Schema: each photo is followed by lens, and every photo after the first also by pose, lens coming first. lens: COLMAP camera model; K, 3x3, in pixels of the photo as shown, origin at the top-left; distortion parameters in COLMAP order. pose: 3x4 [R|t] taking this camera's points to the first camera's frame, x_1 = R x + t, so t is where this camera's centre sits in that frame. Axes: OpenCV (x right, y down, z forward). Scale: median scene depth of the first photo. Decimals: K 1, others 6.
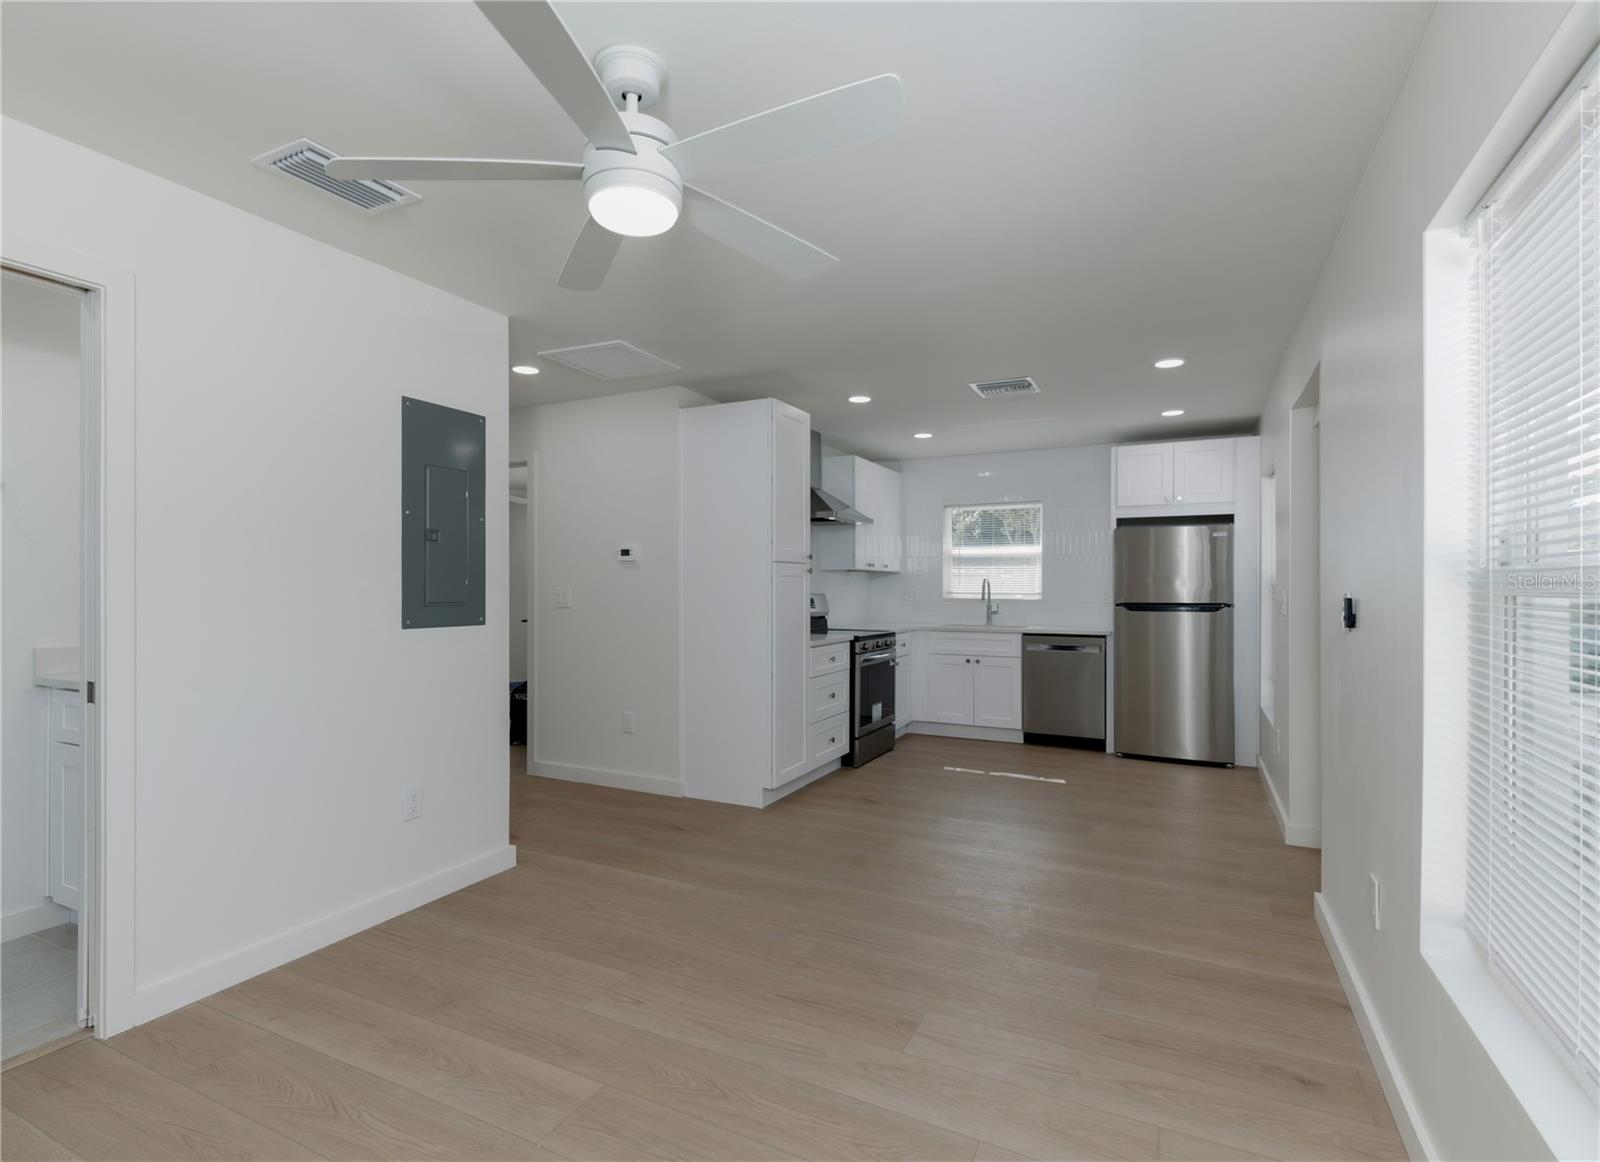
lens RADIAL K [[782.8, 0, 773.4], [0, 782.8, 588.3], [0, 0, 1]] dist [-0.000790, -0.000443]
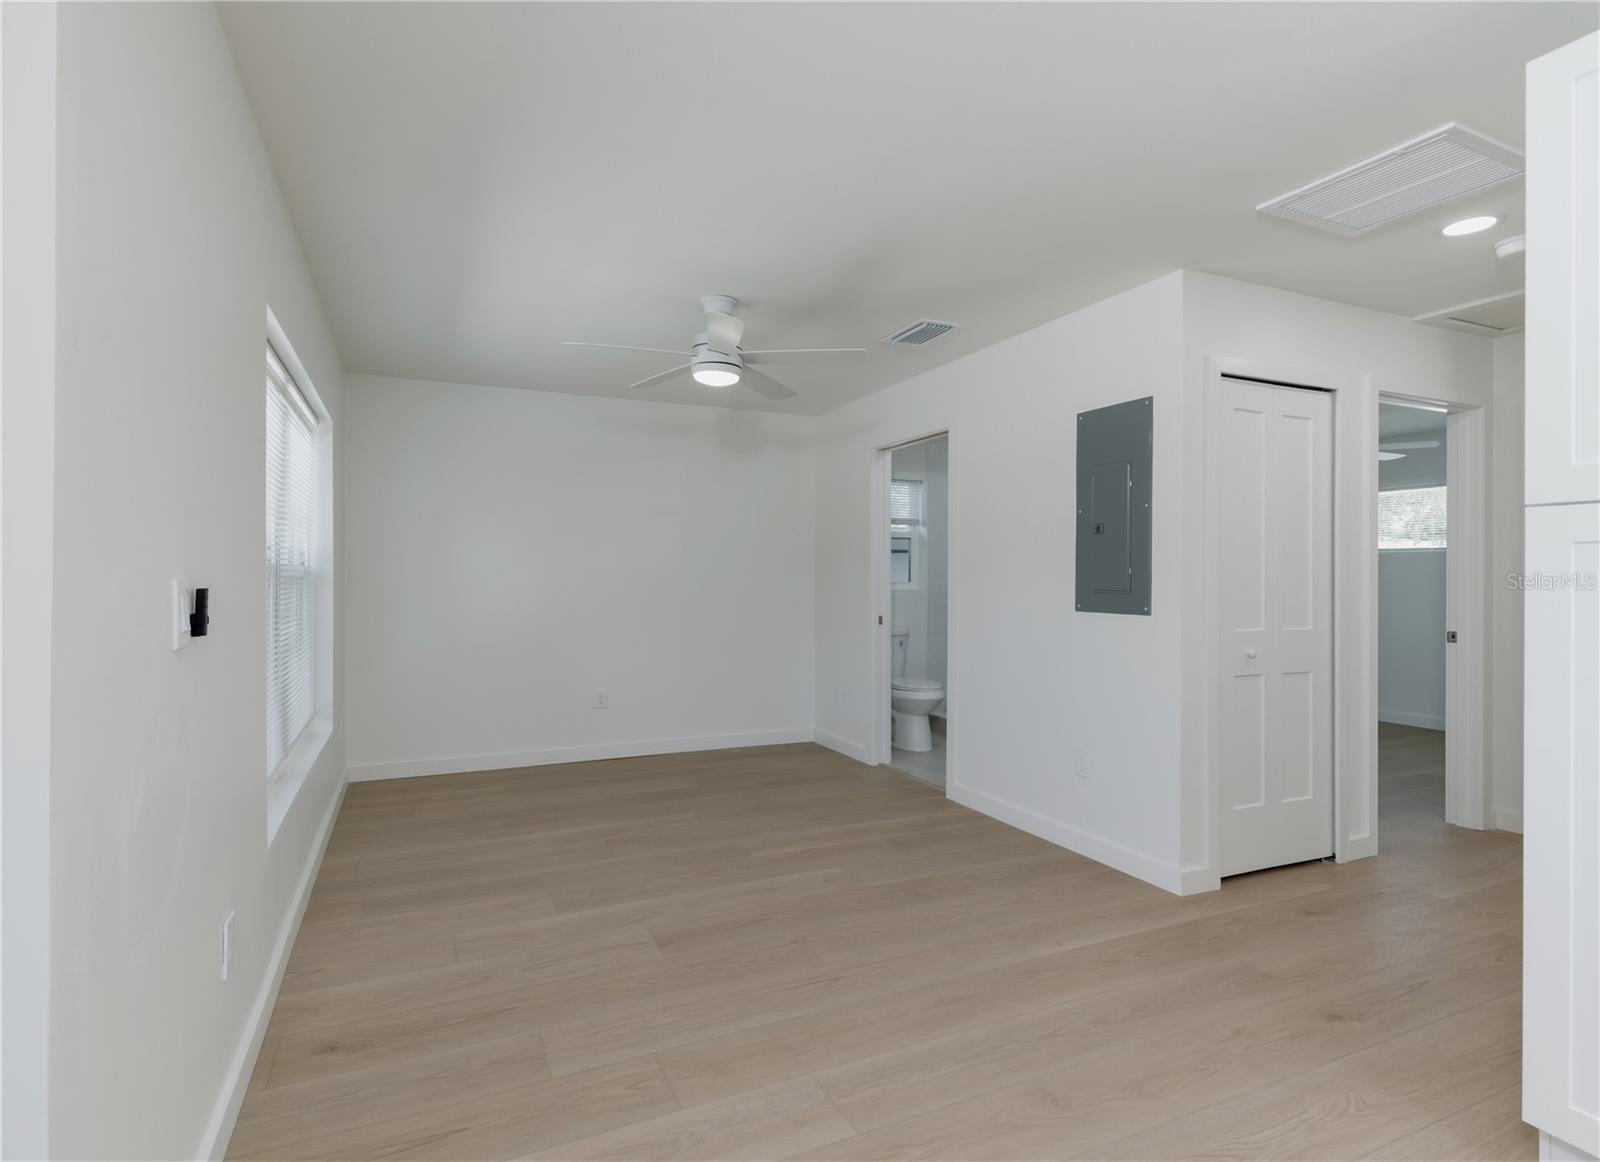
lens RADIAL K [[782.8, 0, 773.4], [0, 782.8, 588.3], [0, 0, 1]] dist [-0.000790, -0.000443]
pose [[-0.617807, 0.012011, -0.786238, 0.377659], [-0.006205, 0.999778, 0.020149, -0.001862], [0.786305, 0.017327, -0.617595, 0.702453]]
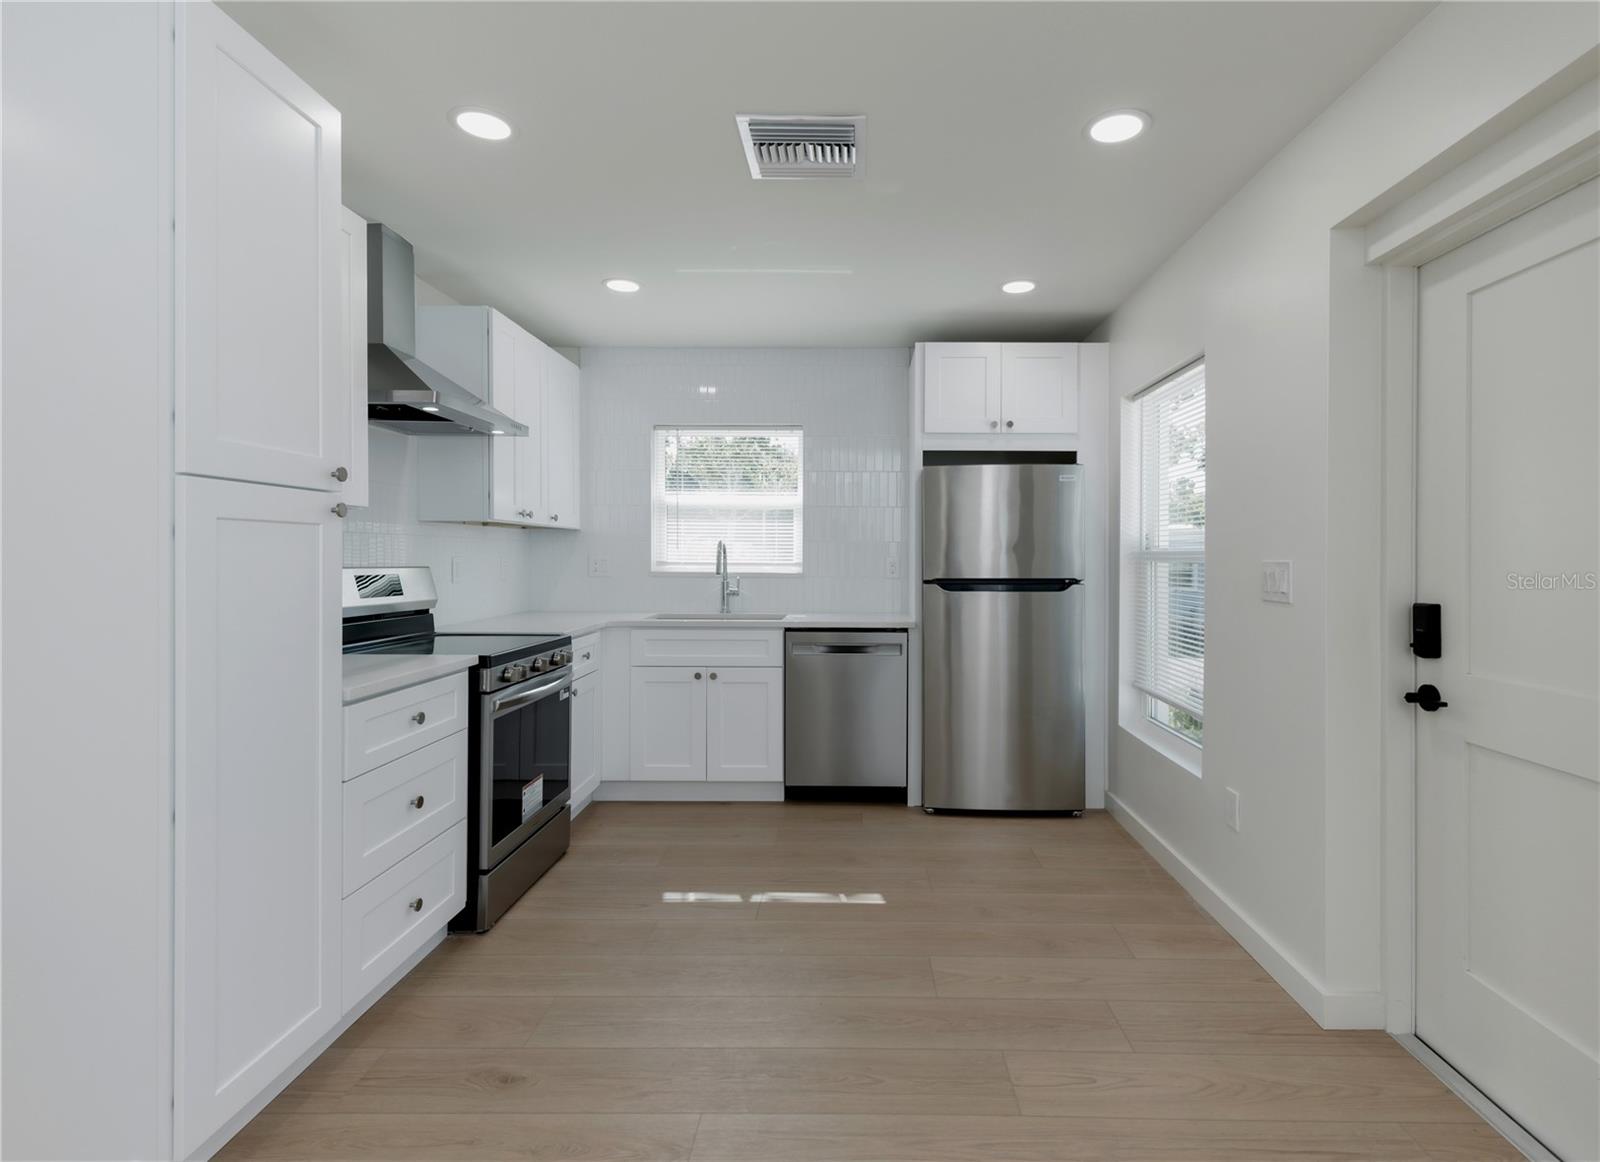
lens RADIAL K [[803.4, 0, 855.6], [0, 803.4, 553.9], [0, 0, 1]] dist [0.002908, -0.000113]
pose [[0.881963, 0.002399, 0.471312, 0.068341], [-0.001177, 0.999995, -0.002888, -0.000117], [-0.471317, 0.001992, 0.881962, 0.423882]]
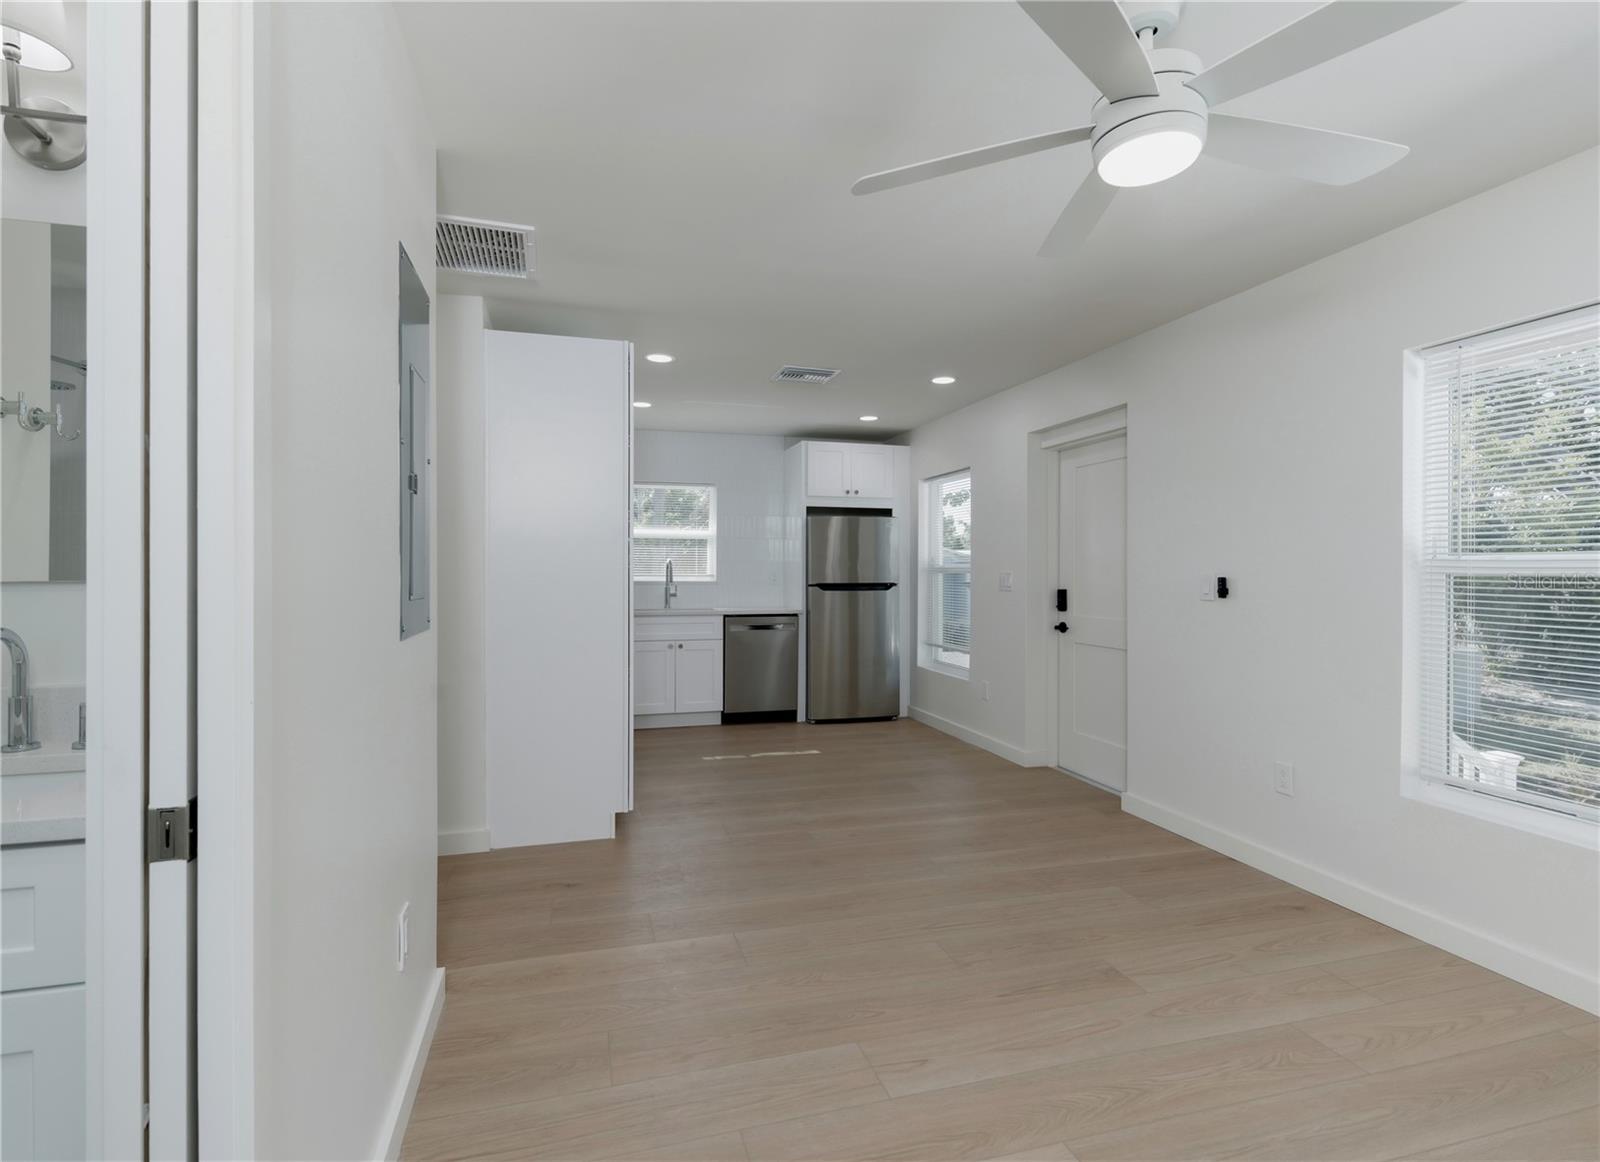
lens RADIAL K [[813.9, 0, 802.3], [0, 813.9, 570.2], [0, 0, 1]] dist [0.004458, -0.000369]
pose [[0.719938, -0.001319, 0.694037, -0.350157], [0.001448, 0.999999, 0.000398, -0.000778], [-0.694037, 0.000718, 0.719939, 0.182660]]
